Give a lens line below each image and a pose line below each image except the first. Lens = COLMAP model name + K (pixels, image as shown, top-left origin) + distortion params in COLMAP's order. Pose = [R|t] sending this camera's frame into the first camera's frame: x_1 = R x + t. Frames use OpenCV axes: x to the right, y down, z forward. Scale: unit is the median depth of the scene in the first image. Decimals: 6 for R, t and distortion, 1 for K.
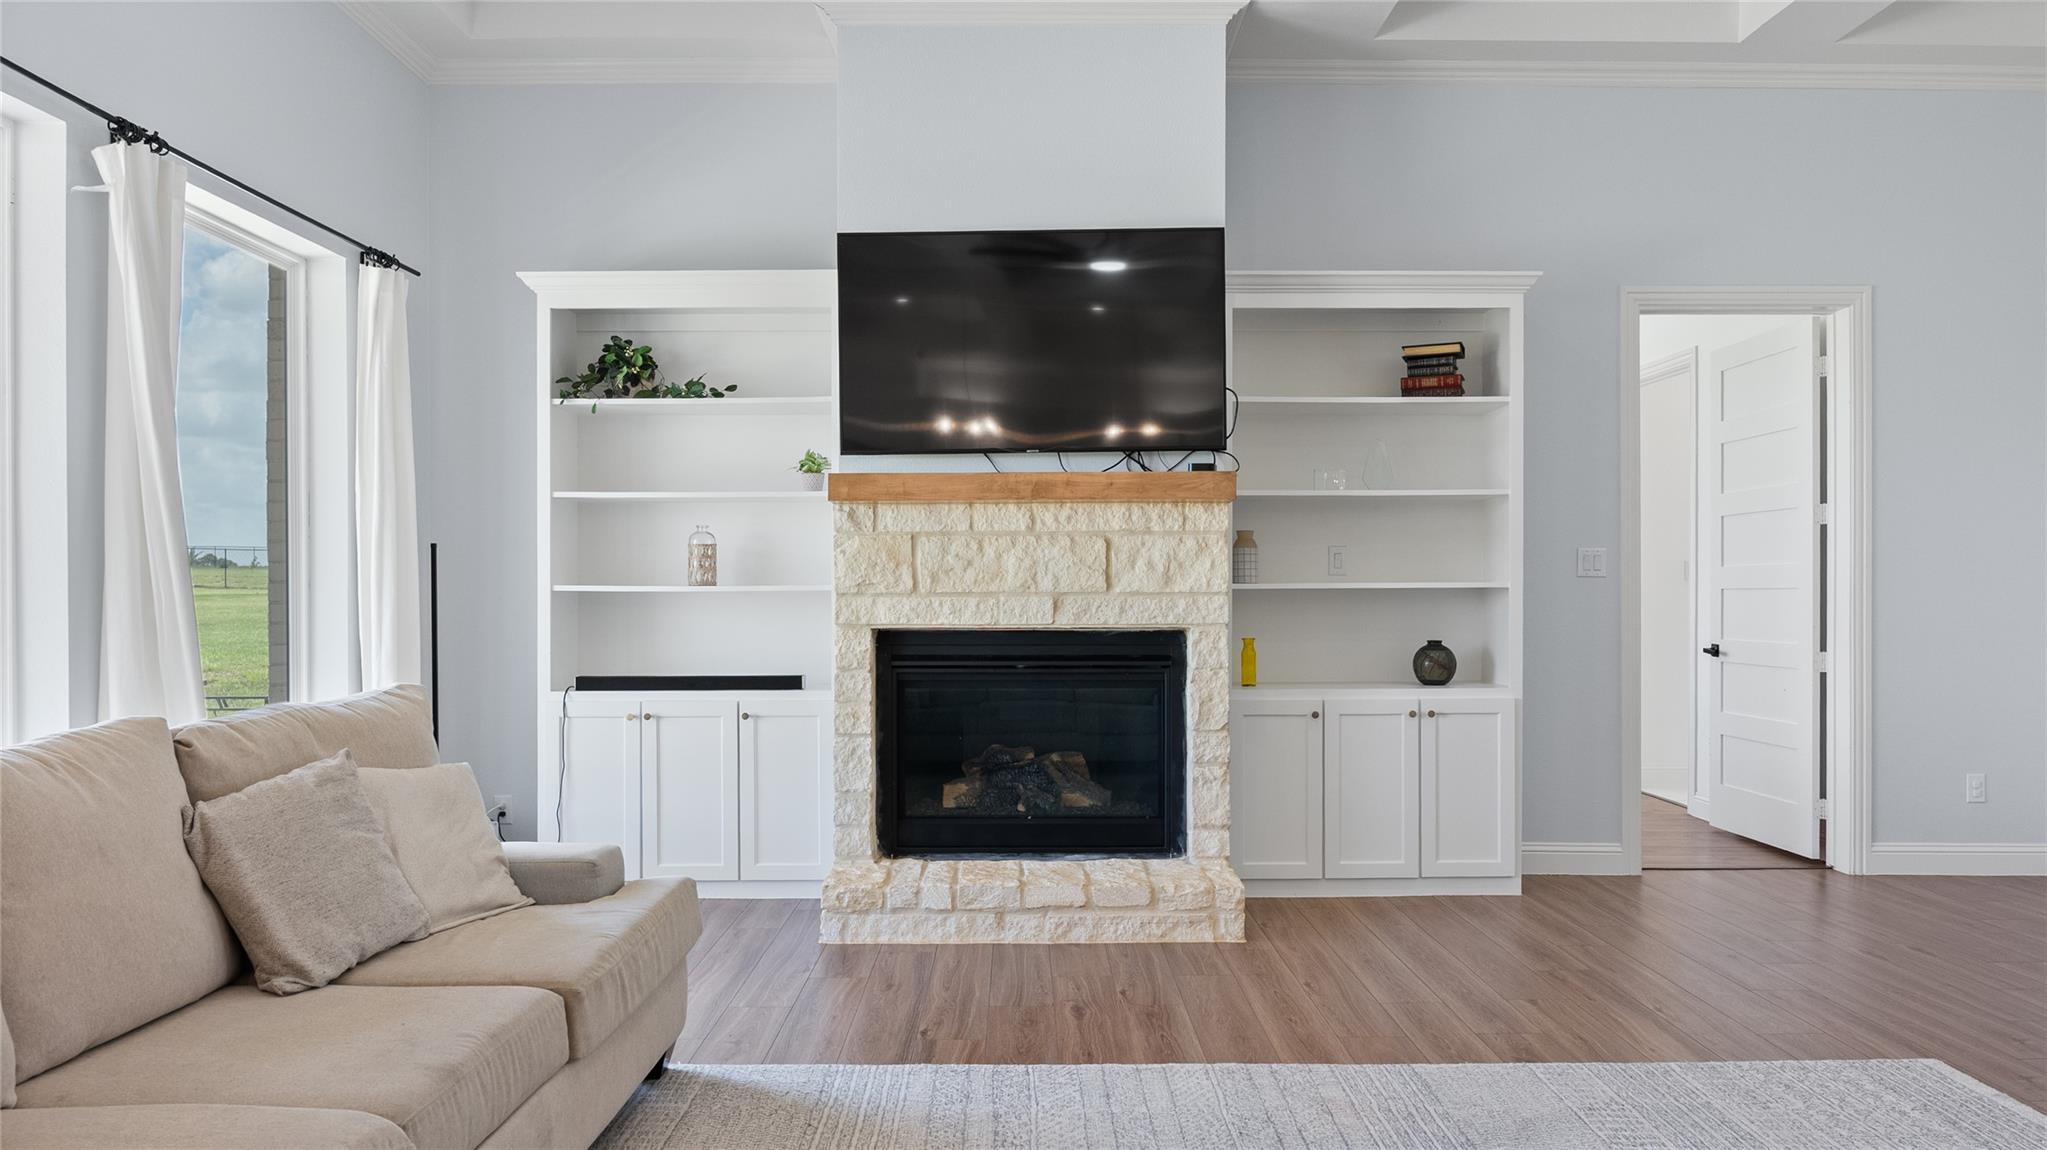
lens RADIAL K [[1381.5, 0, 1023.4], [0, 1381.5, 598.8], [0, 0, 1]] dist [-0.008961, -0.001831]
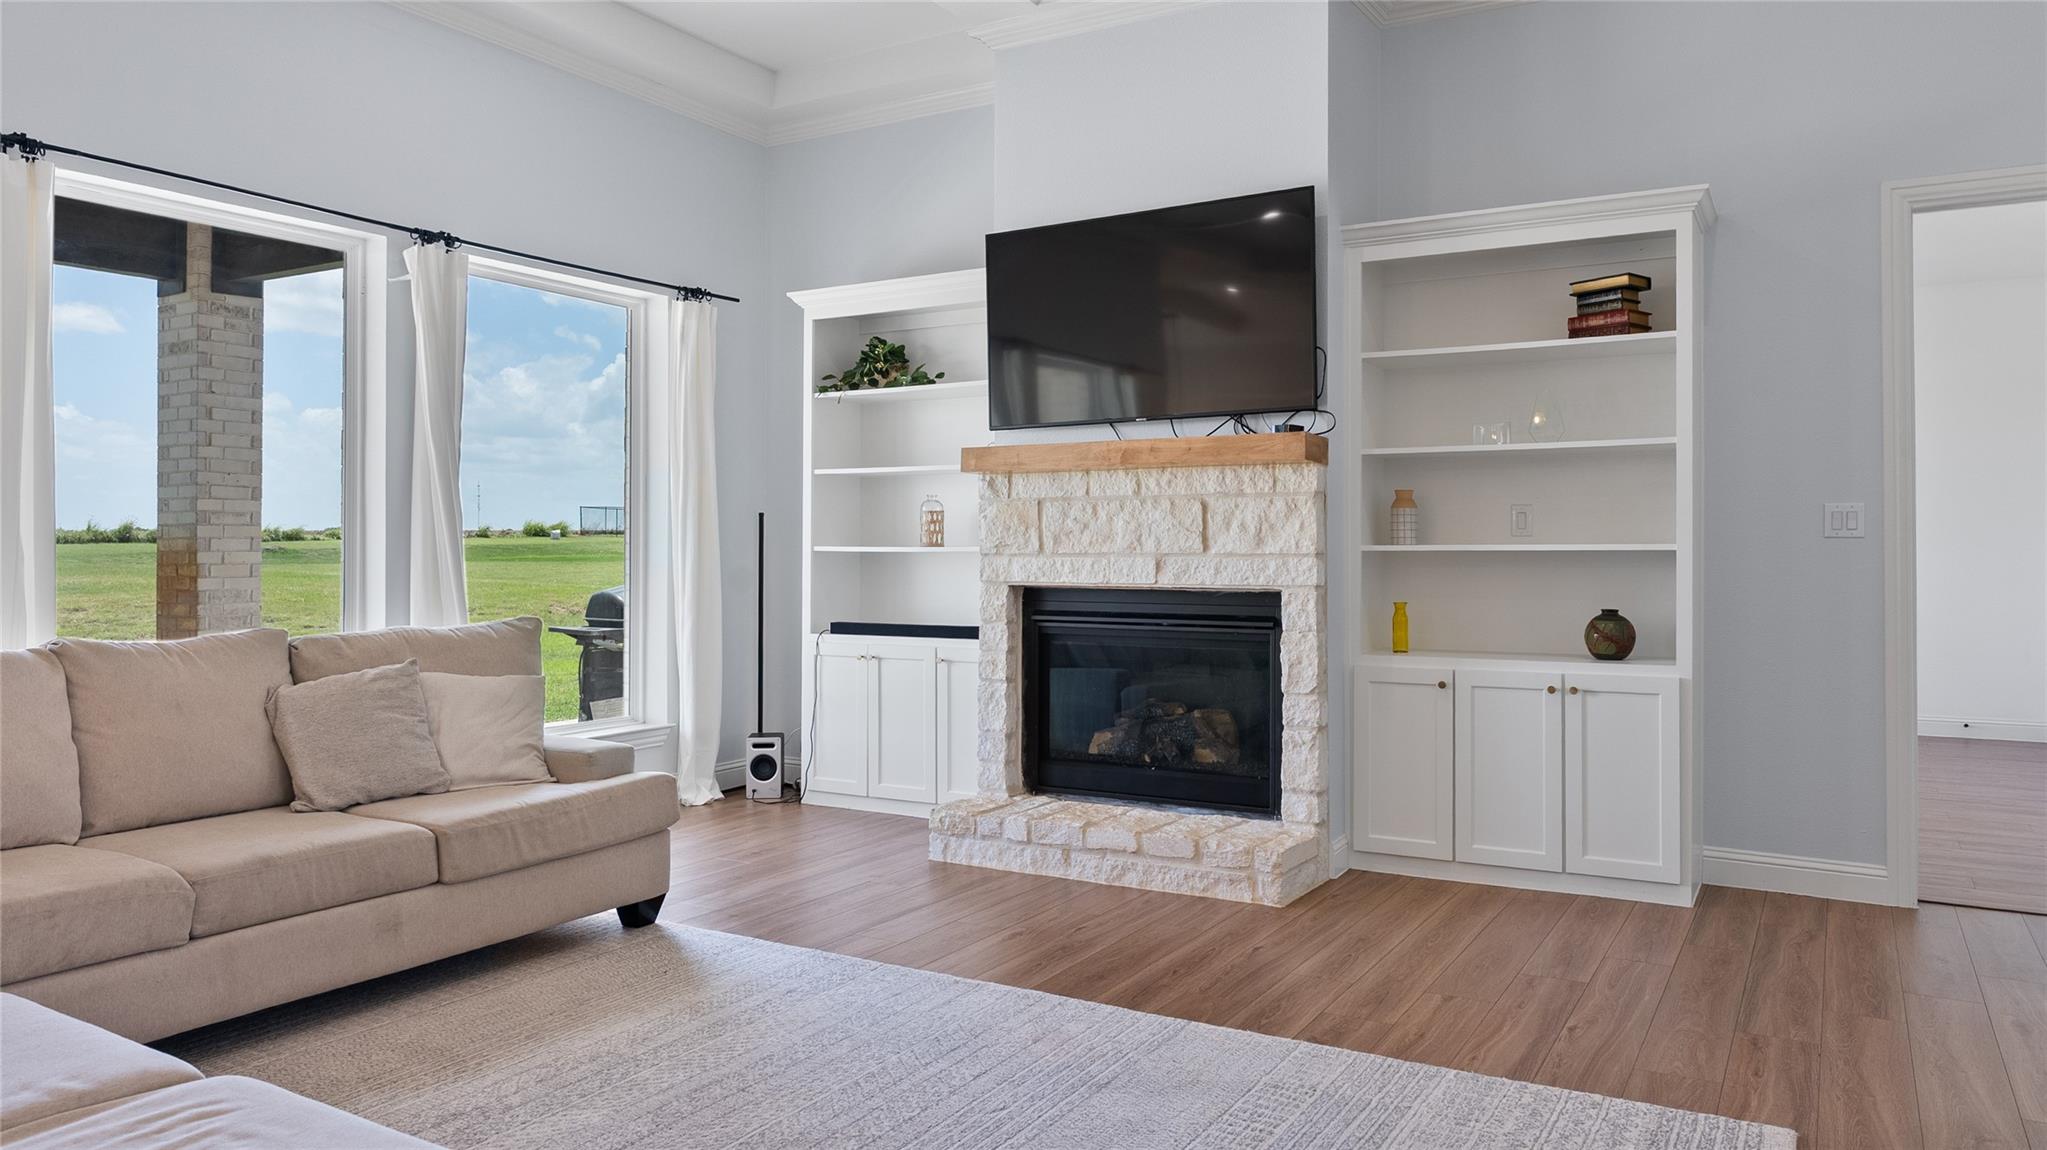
lens RADIAL K [[1401.1, 0, 1026.9], [0, 1401.1, 528.2], [0, 0, 1]] dist [-0.003916, -0.000521]
pose [[0.860641, -0.005283, -0.509185, 0.479132], [-0.006900, 0.999733, -0.022035, 0.000282], [0.509166, 0.022478, 0.860375, 0.034065]]
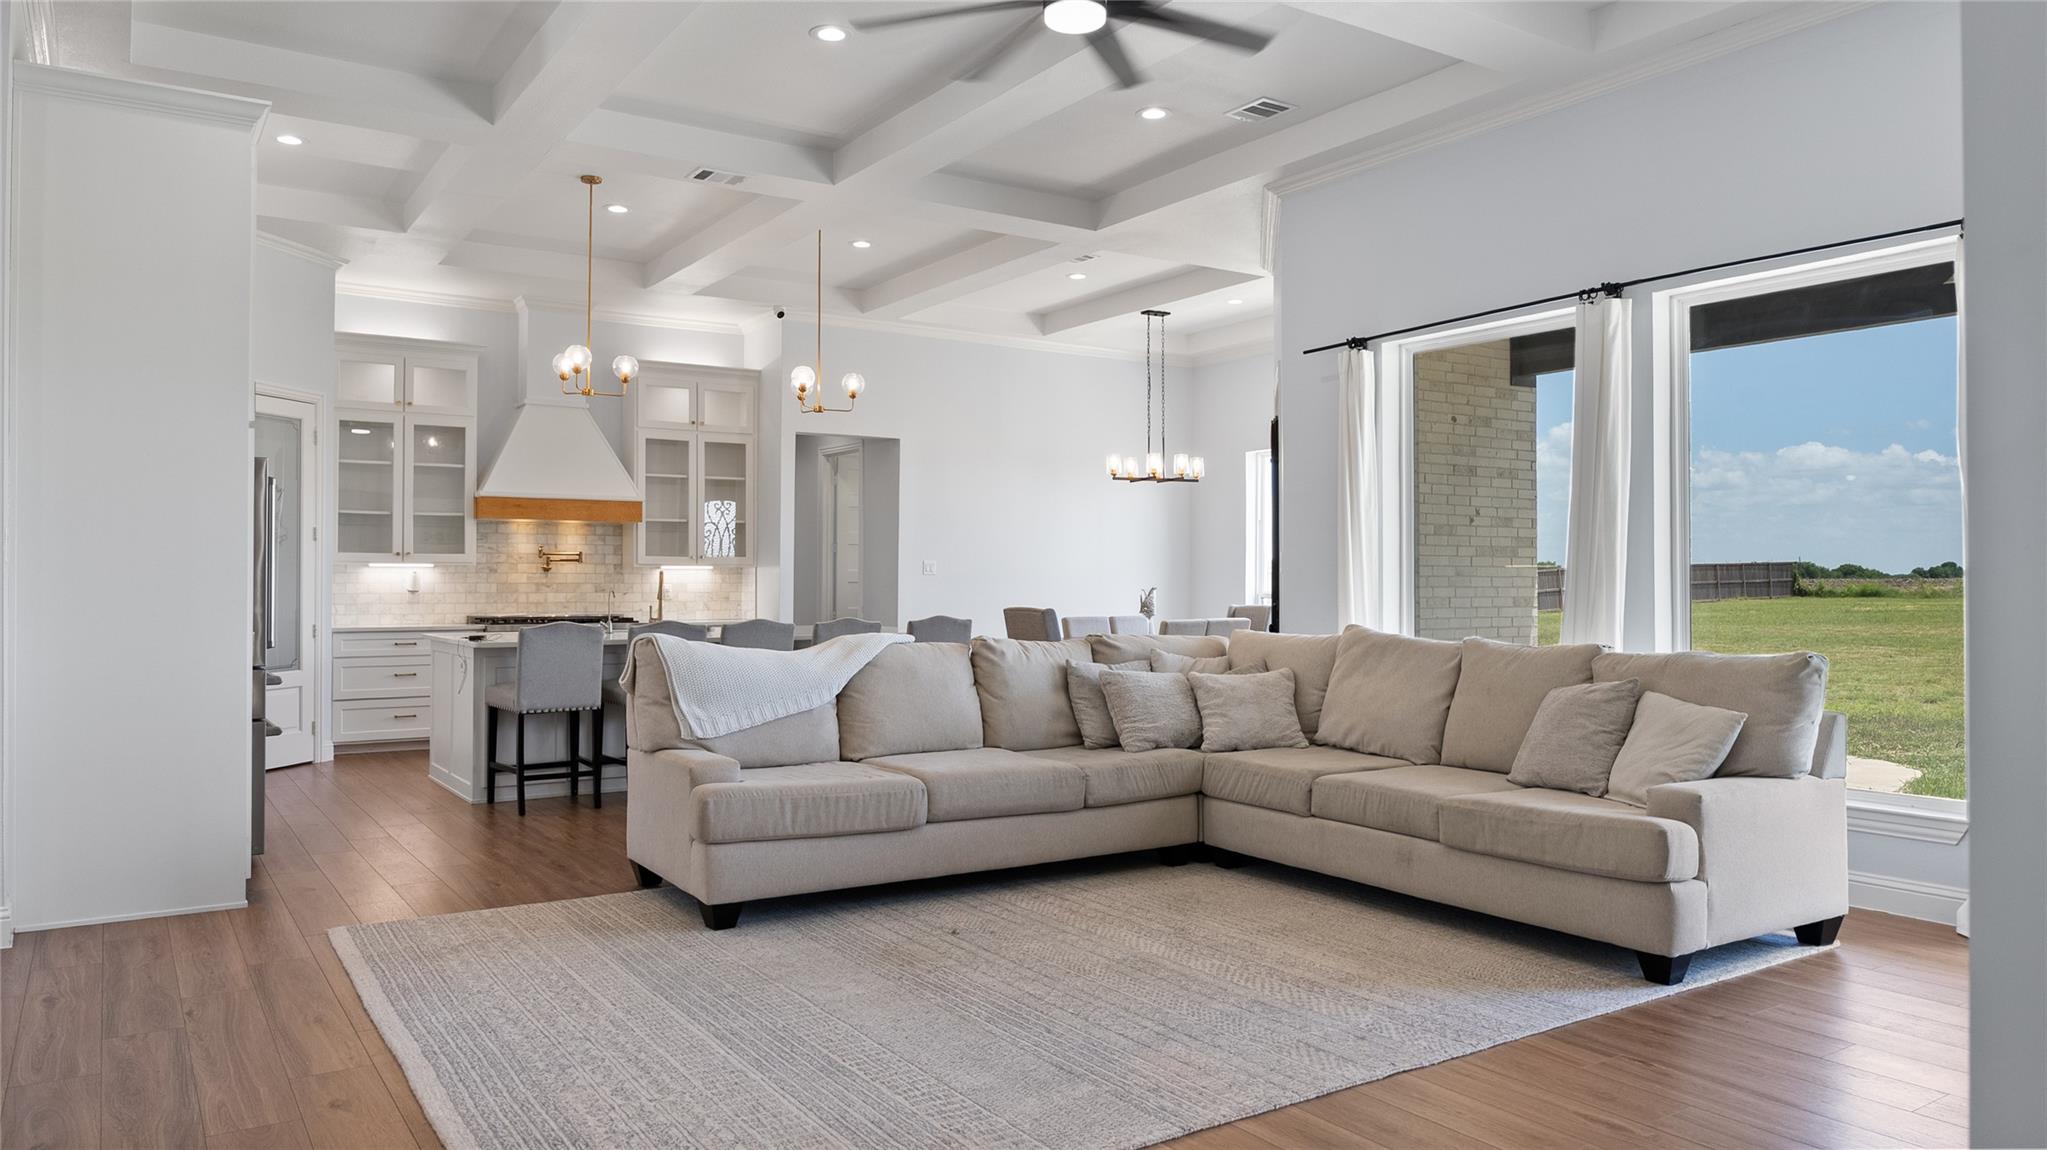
lens RADIAL K [[1381.5, 0, 1023.4], [0, 1381.5, 598.8], [0, 0, 1]] dist [-0.008961, -0.001831]
pose [[-0.835519, 0.009974, -0.549371, 0.570224], [-0.004366, 0.999683, 0.024789, -0.009741], [0.549444, 0.023111, -0.835211, 1.134610]]
